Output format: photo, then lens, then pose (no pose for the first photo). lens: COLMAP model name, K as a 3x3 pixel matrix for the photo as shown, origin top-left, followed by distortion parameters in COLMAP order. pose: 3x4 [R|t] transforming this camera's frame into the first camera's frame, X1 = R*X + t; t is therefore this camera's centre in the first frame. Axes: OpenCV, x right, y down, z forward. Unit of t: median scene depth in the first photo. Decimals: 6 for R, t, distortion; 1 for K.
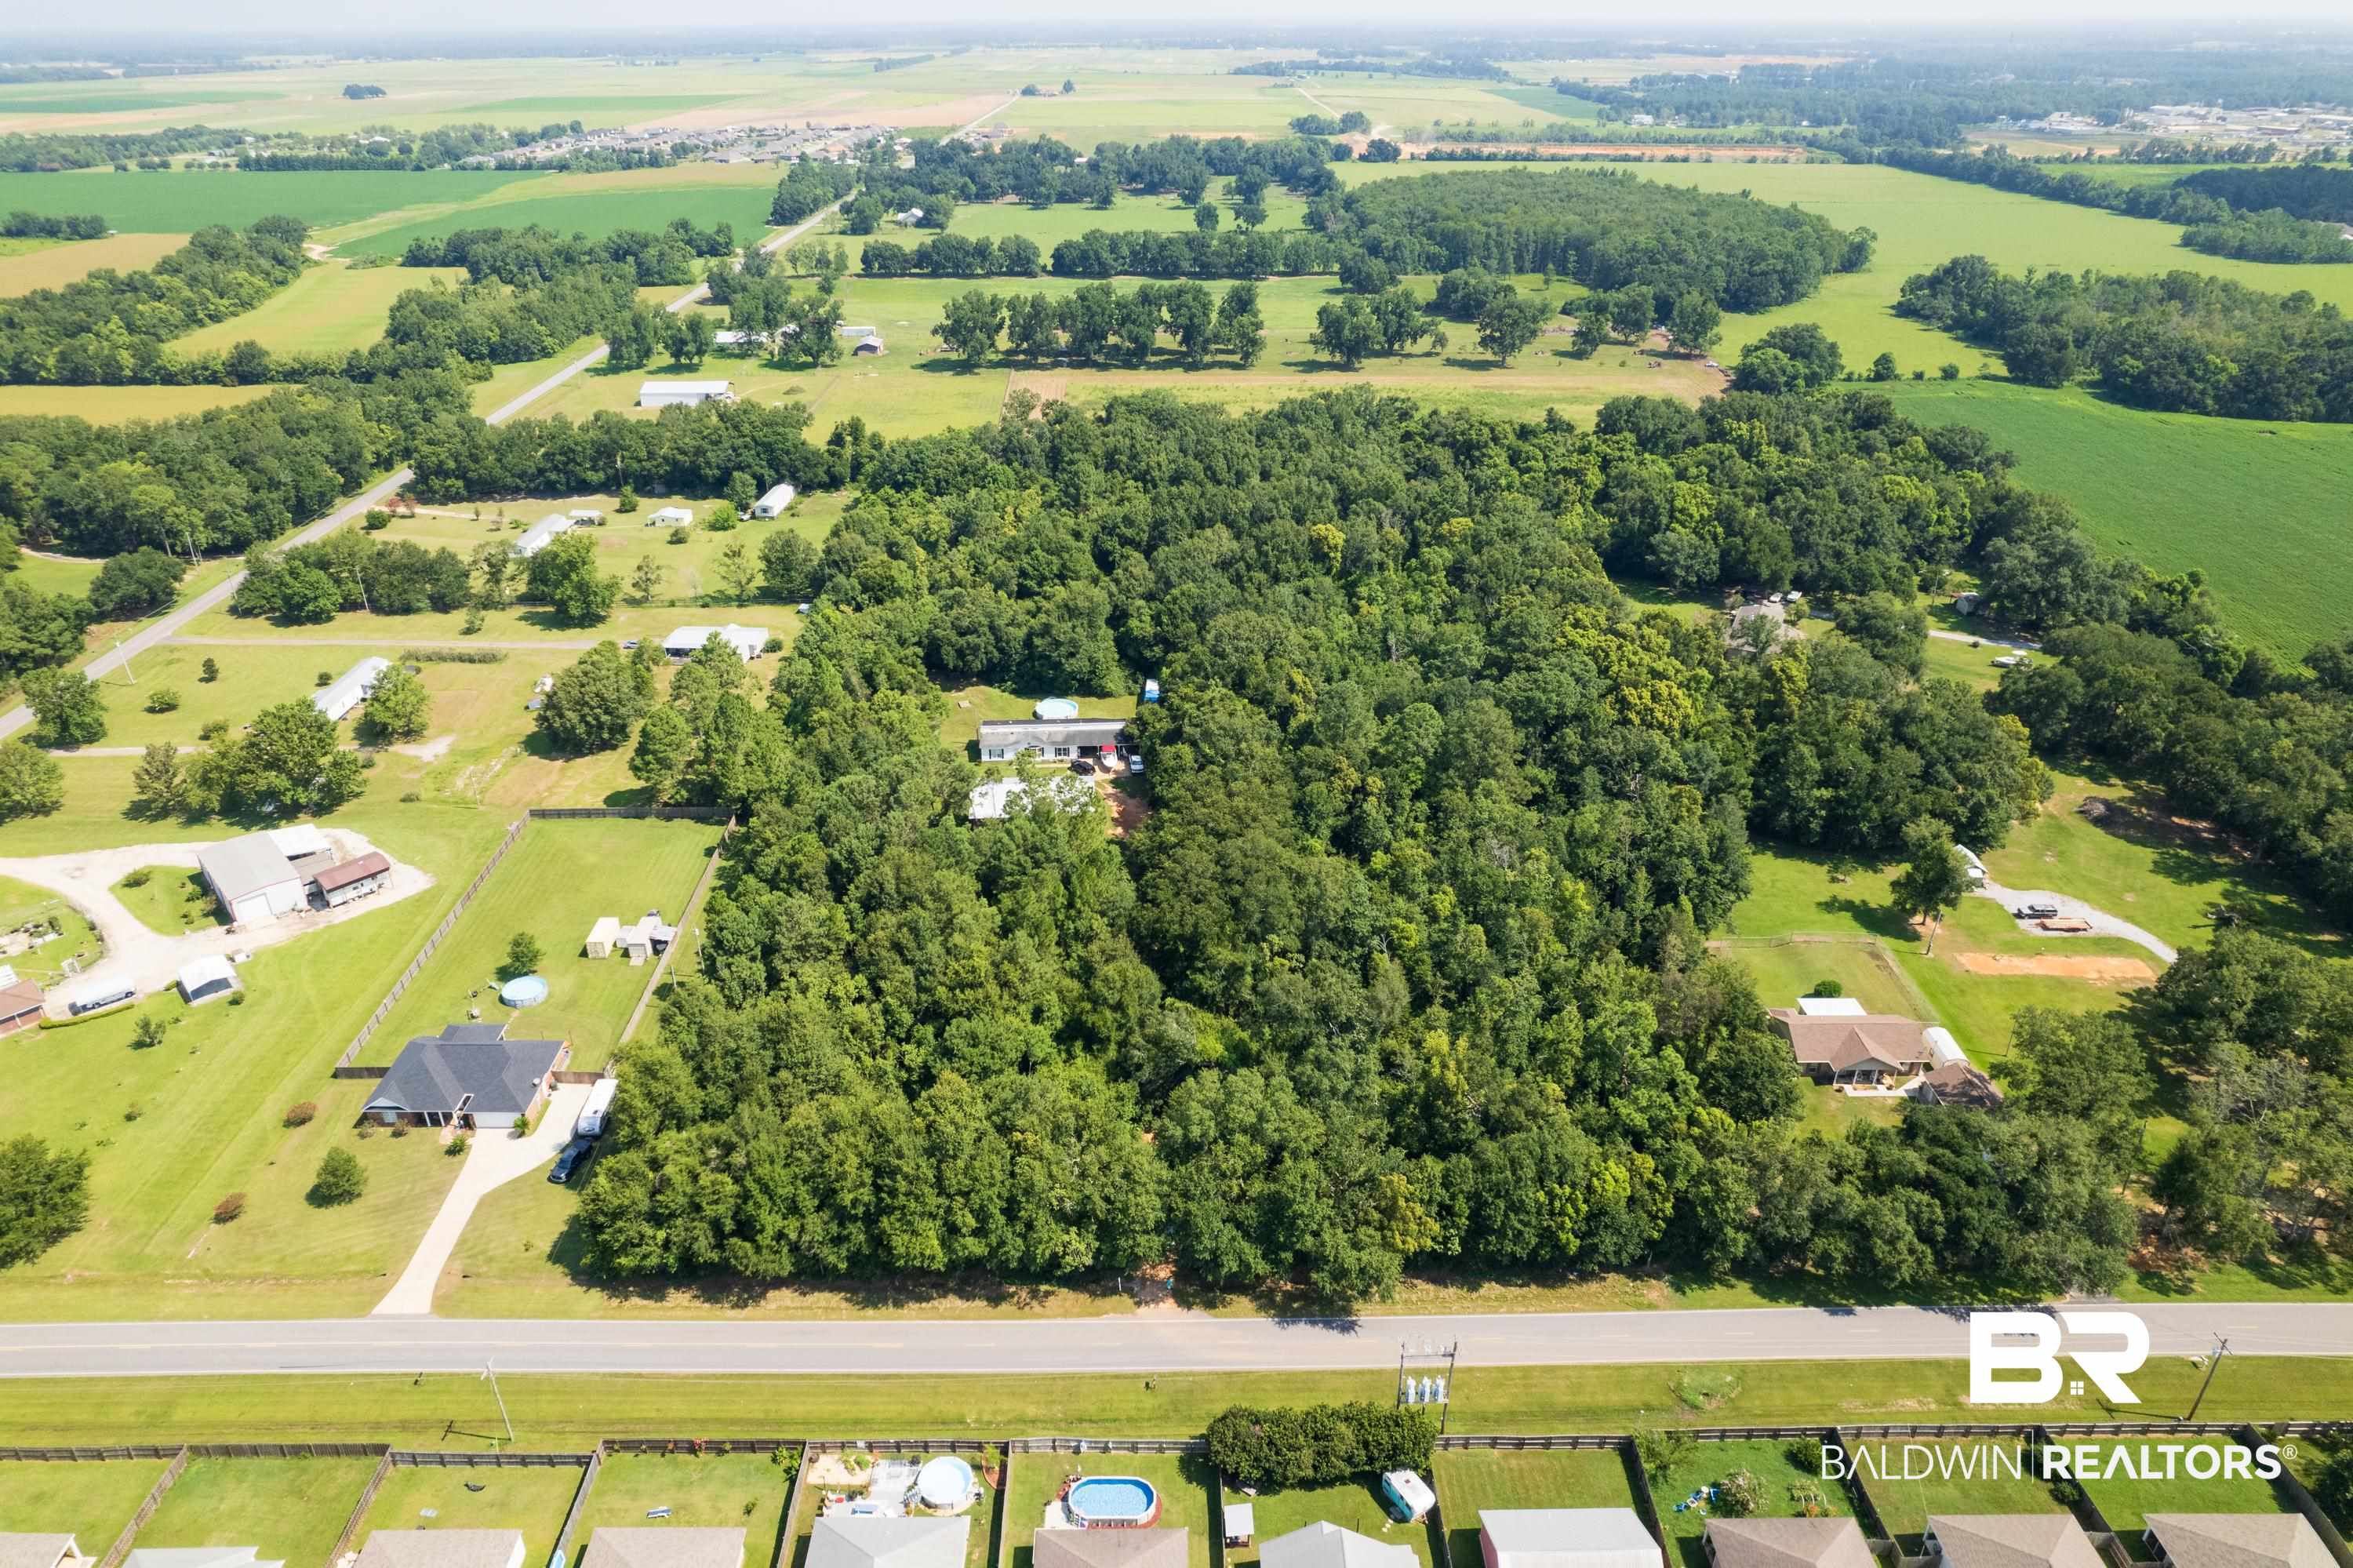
lens RADIAL K [[1503.8, 0, 1164.0], [0, 1503.8, 778.9], [0, 0, 1]] dist [-0.084218, 0.075674]
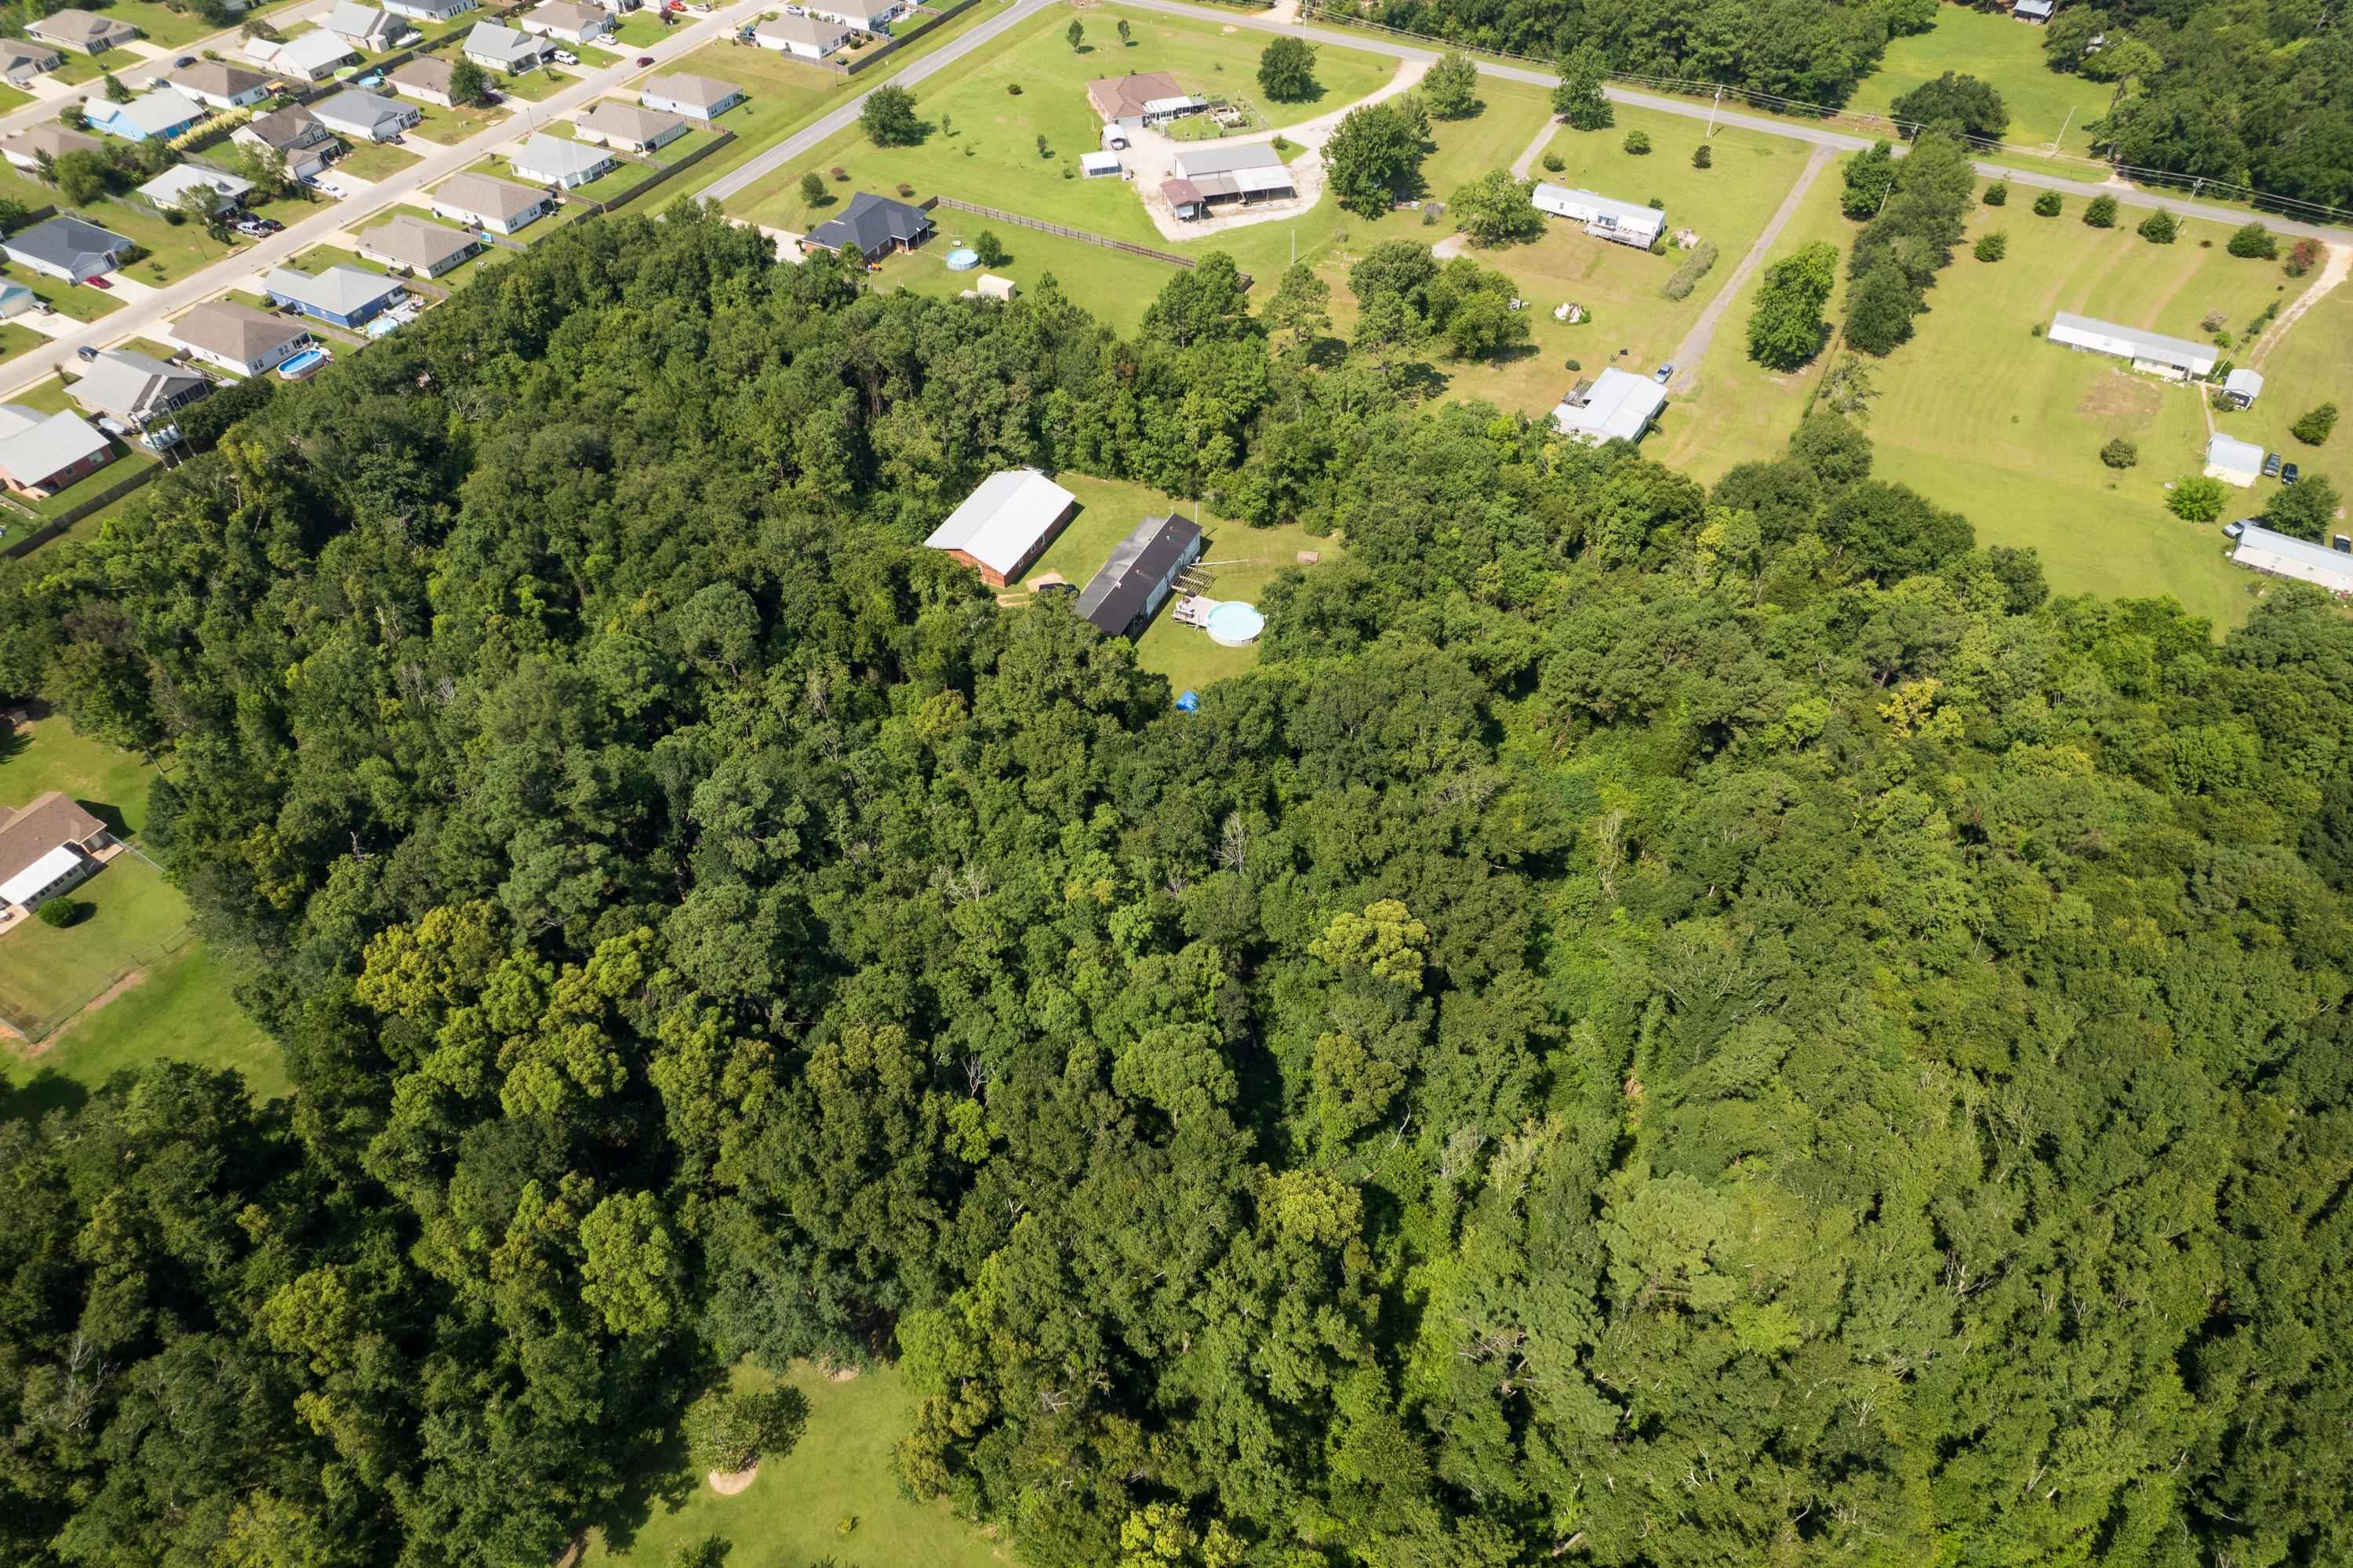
lens RADIAL K [[1509.8, 0, 1163.2], [0, 1509.8, 774.3], [0, 0, 1]] dist [-0.092334, 0.086776]
pose [[-0.484371, 0.635247, -0.601536, 0.379365], [-0.399833, 0.450831, 0.798051, -0.517270], [0.778151, 0.627066, 0.035623, 0.905670]]
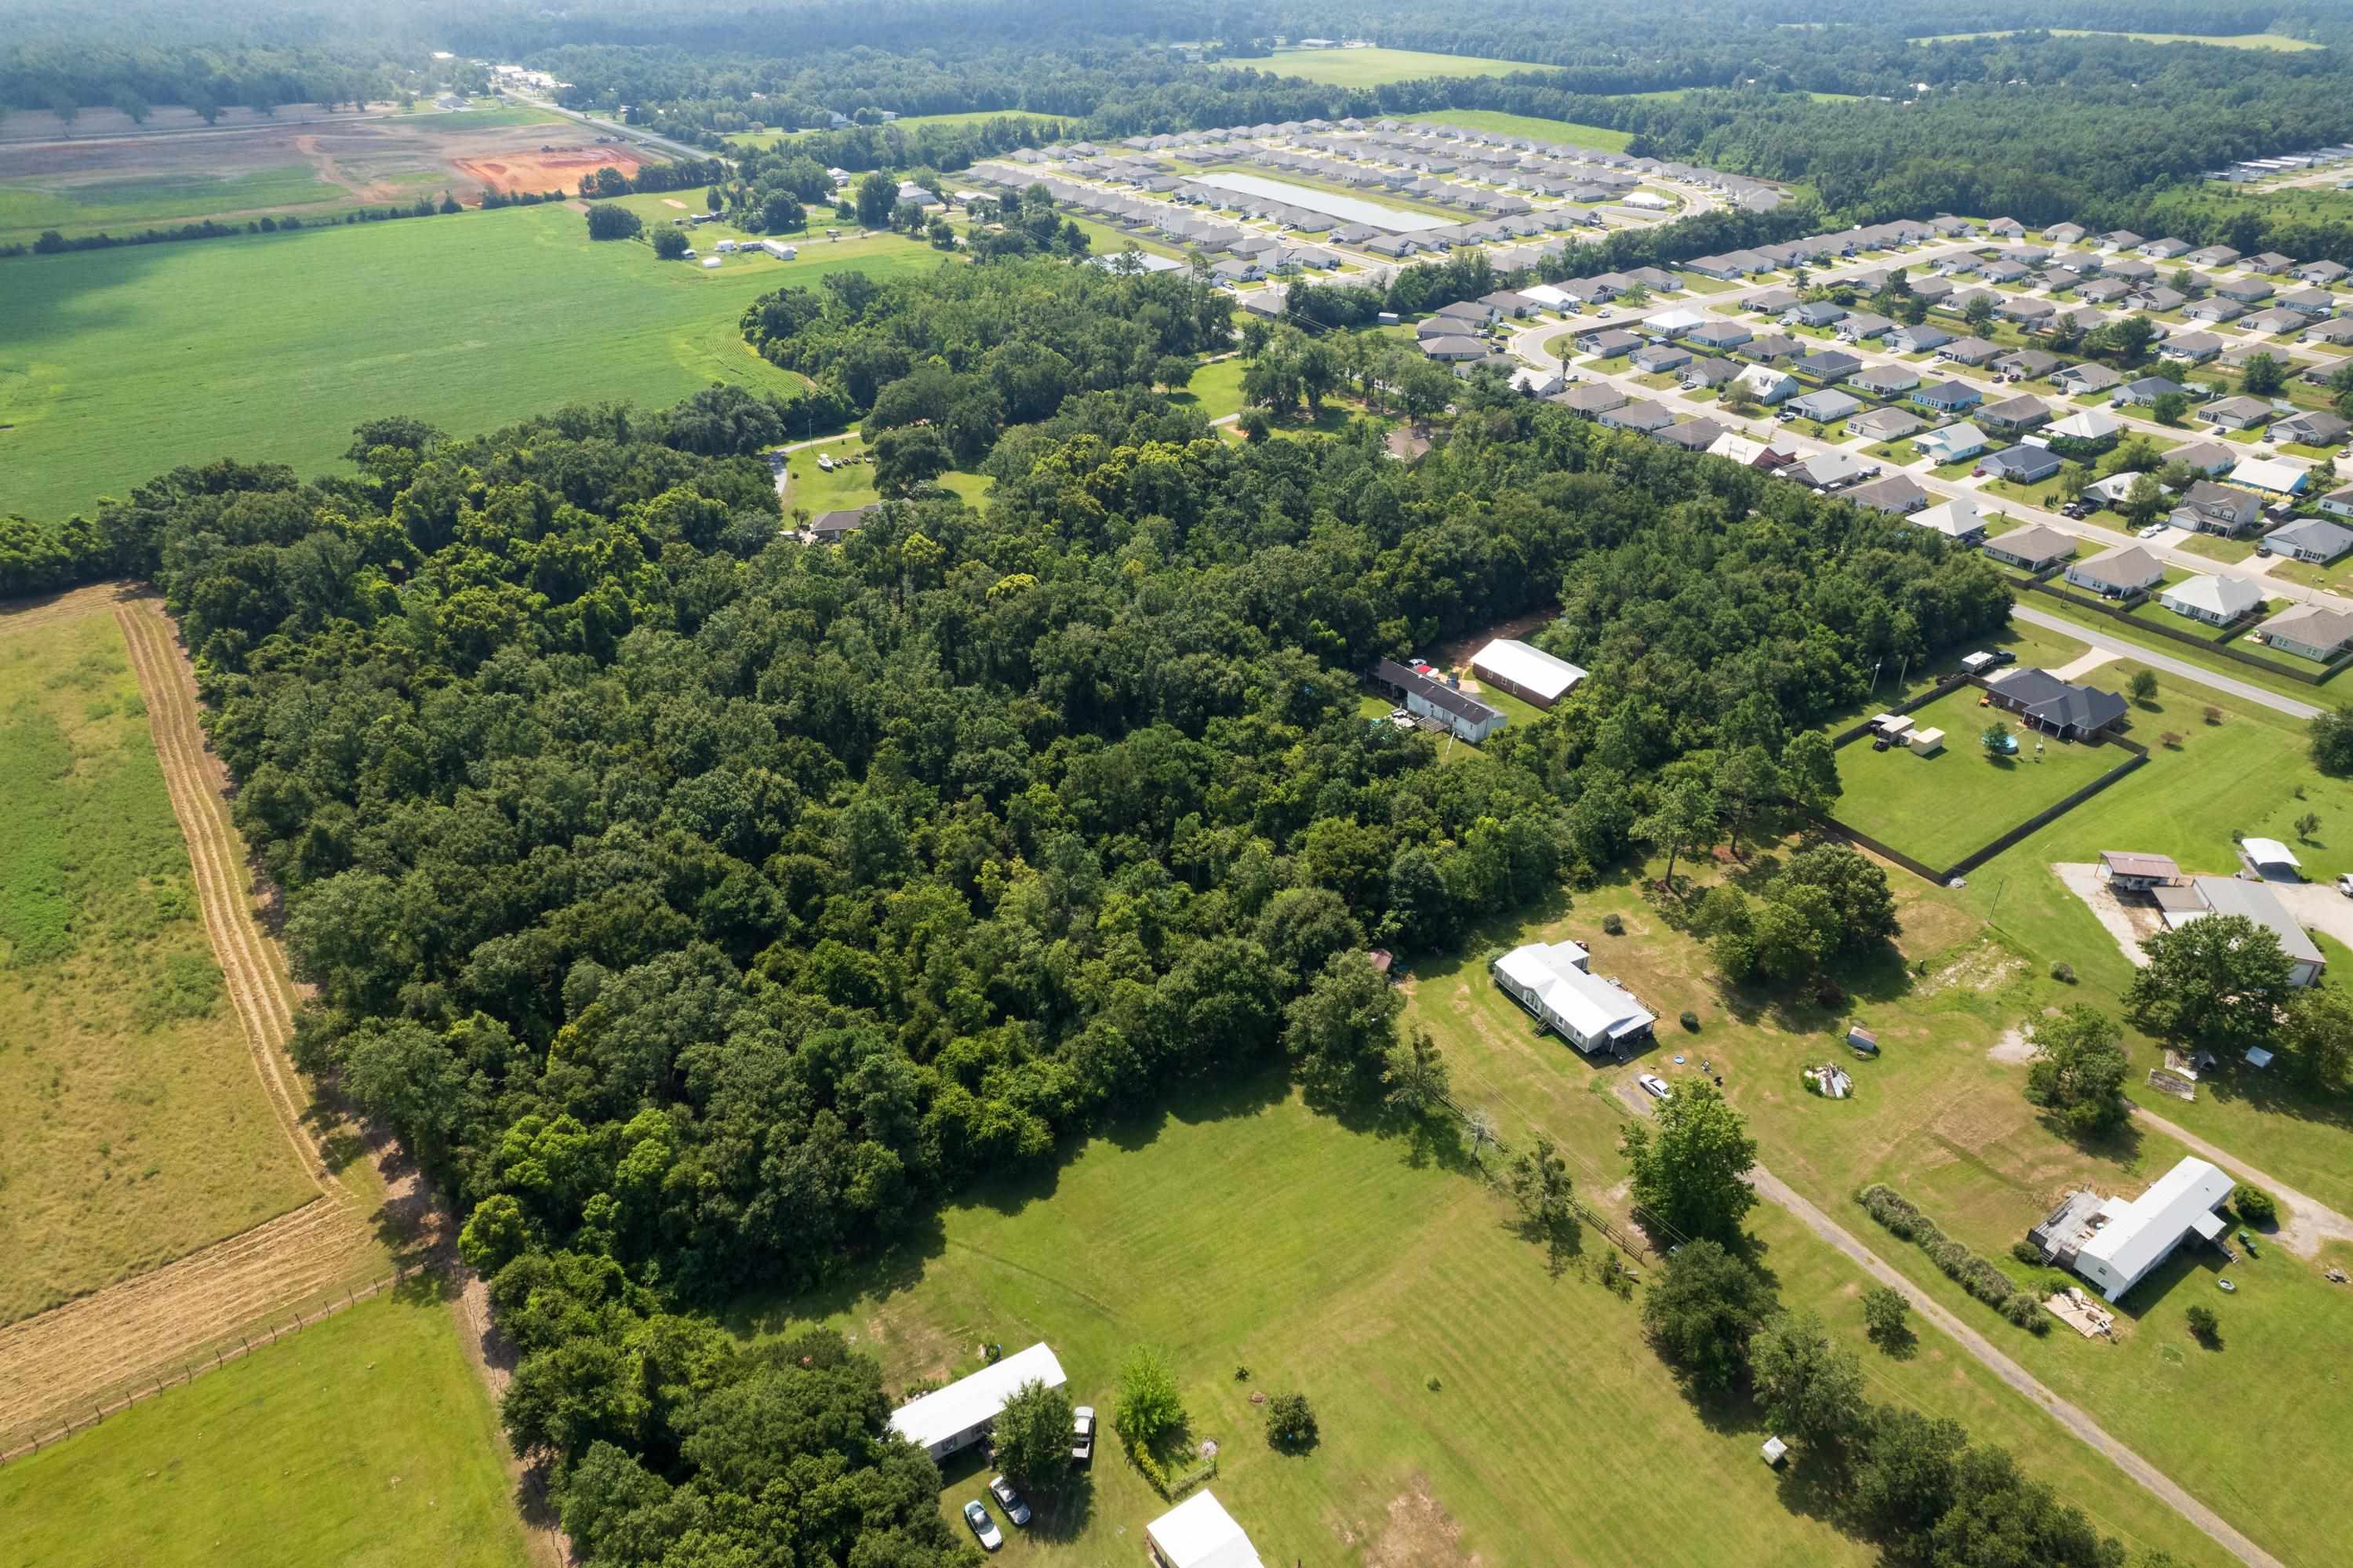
lens RADIAL K [[1509.8, 0, 1163.2], [0, 1509.8, 774.3], [0, 0, 1]] dist [-0.092334, 0.086776]
pose [[-0.573536, -0.412396, 0.707804, -0.619783], [0.385209, 0.626777, 0.677322, -0.662933], [-0.722960, 0.661121, -0.200621, 1.190439]]
